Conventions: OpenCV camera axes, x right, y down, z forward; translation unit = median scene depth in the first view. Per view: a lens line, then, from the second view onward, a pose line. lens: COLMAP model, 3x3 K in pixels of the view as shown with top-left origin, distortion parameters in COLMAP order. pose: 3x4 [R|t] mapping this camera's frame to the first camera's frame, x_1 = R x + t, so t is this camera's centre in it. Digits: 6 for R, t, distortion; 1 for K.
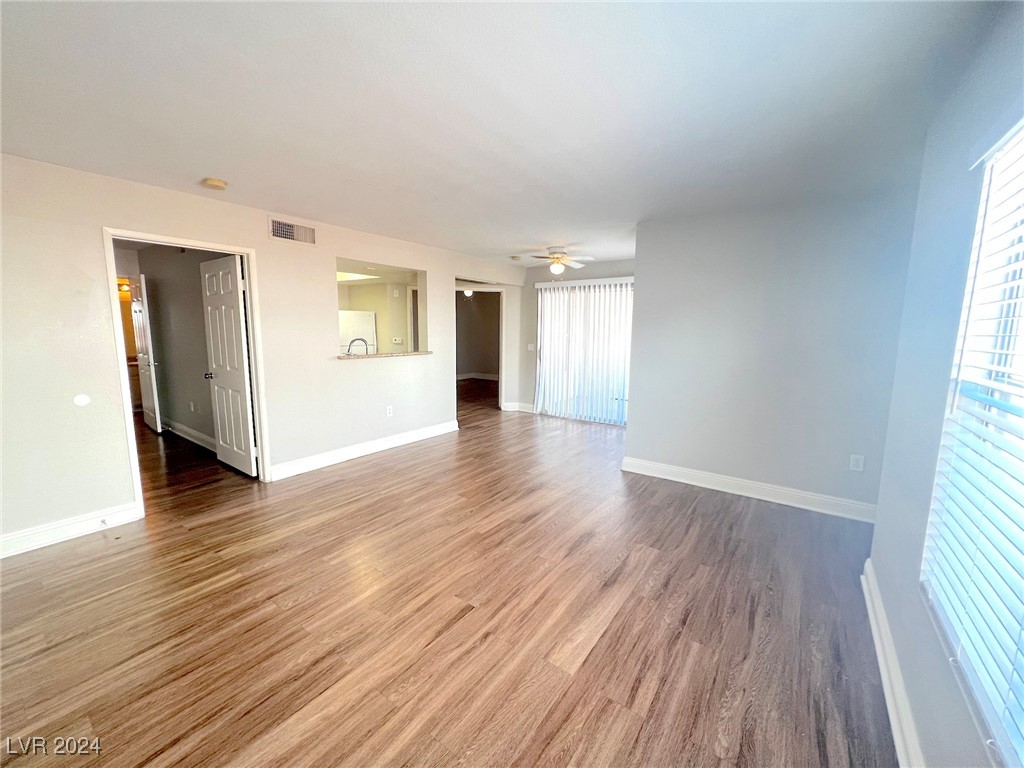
lens RADIAL K [[411.6, 0, 509.4], [0, 411.6, 383.5], [0, 0, 1]] dist [-0.003001, 0.000552]
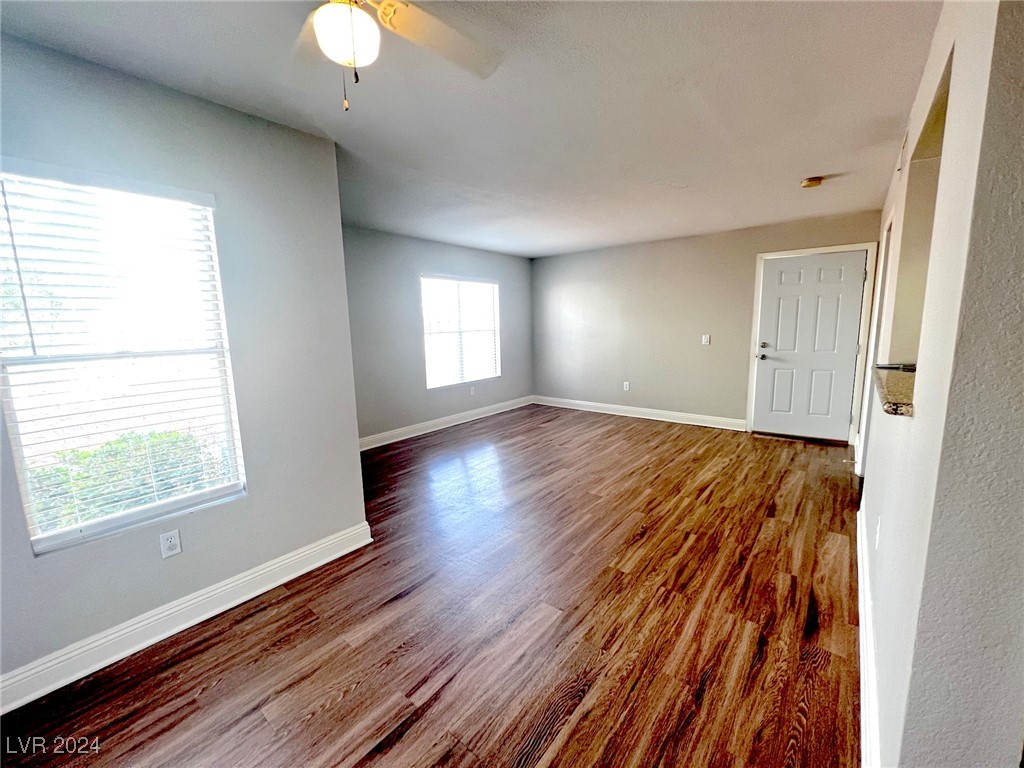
lens RADIAL K [[411.6, 0, 509.4], [0, 411.6, 383.5], [0, 0, 1]] dist [-0.003001, 0.000552]
pose [[-0.998365, 0.002289, 0.057117, 0.029824], [0.018243, 0.959709, 0.280403, -0.244748], [-0.054174, 0.280987, -0.958181, 1.881627]]
